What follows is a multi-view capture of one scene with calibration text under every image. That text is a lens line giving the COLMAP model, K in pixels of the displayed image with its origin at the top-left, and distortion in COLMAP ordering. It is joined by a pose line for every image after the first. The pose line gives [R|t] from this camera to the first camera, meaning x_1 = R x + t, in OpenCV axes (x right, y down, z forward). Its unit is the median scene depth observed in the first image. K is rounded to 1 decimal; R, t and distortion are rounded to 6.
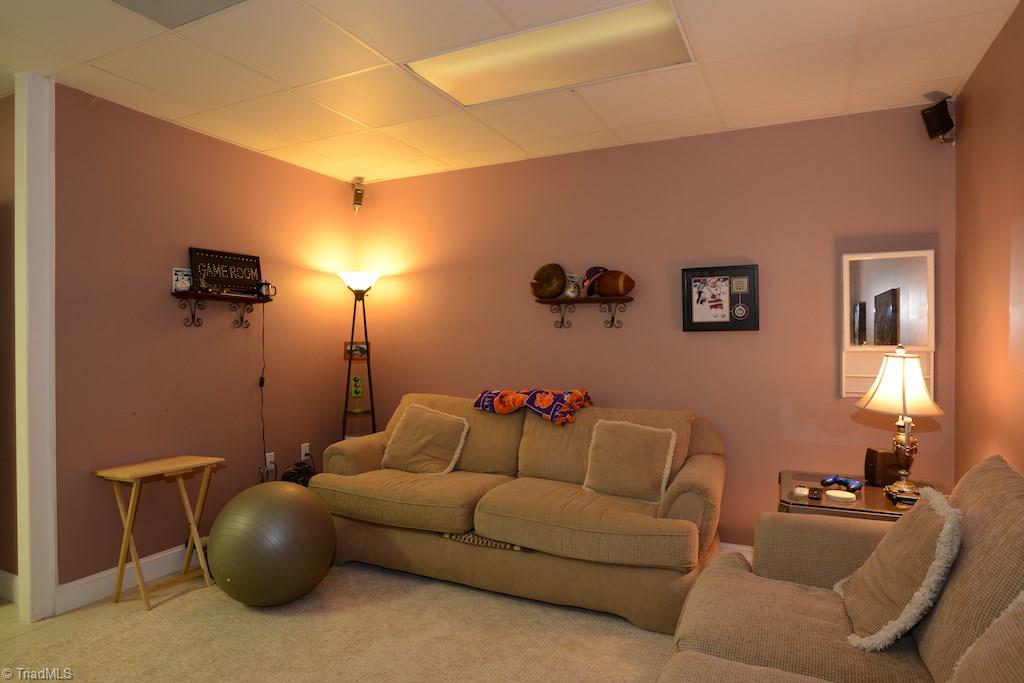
lens RADIAL K [[586.4, 0, 515.4], [0, 586.4, 345.5], [0, 0, 1]] dist [-0.003458, -0.000359]
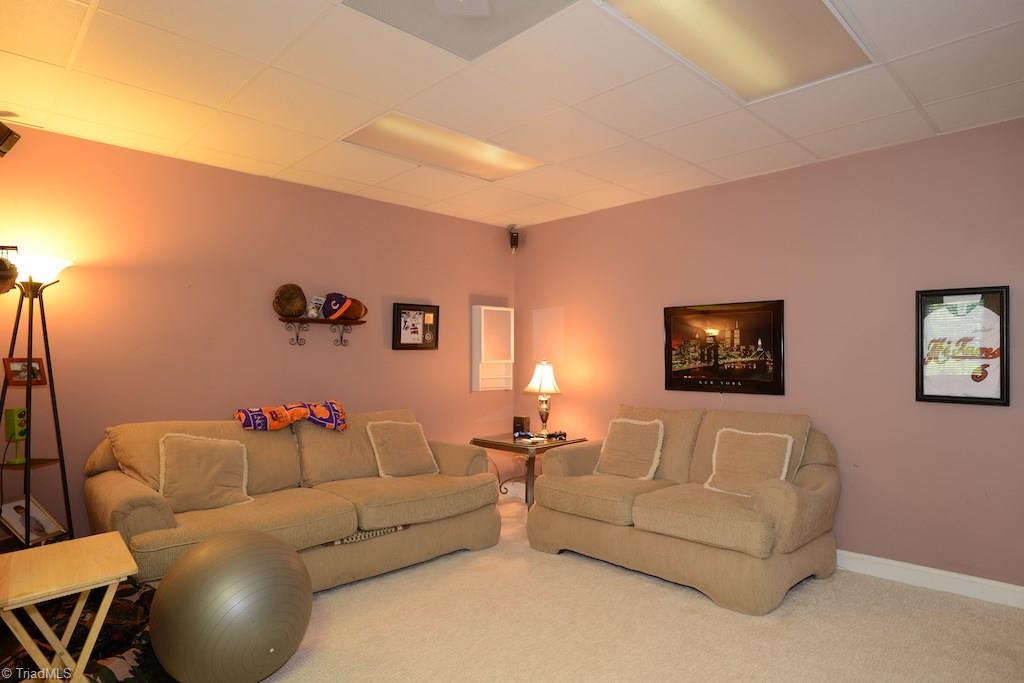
lens RADIAL K [[586.4, 0, 515.4], [0, 586.4, 345.5], [0, 0, 1]] dist [-0.003458, -0.000359]
pose [[0.343625, 0.013243, 0.939014, -0.880160], [-0.000261, 0.999902, -0.014006, -0.015497], [-0.939107, 0.004567, 0.343594, 0.287458]]
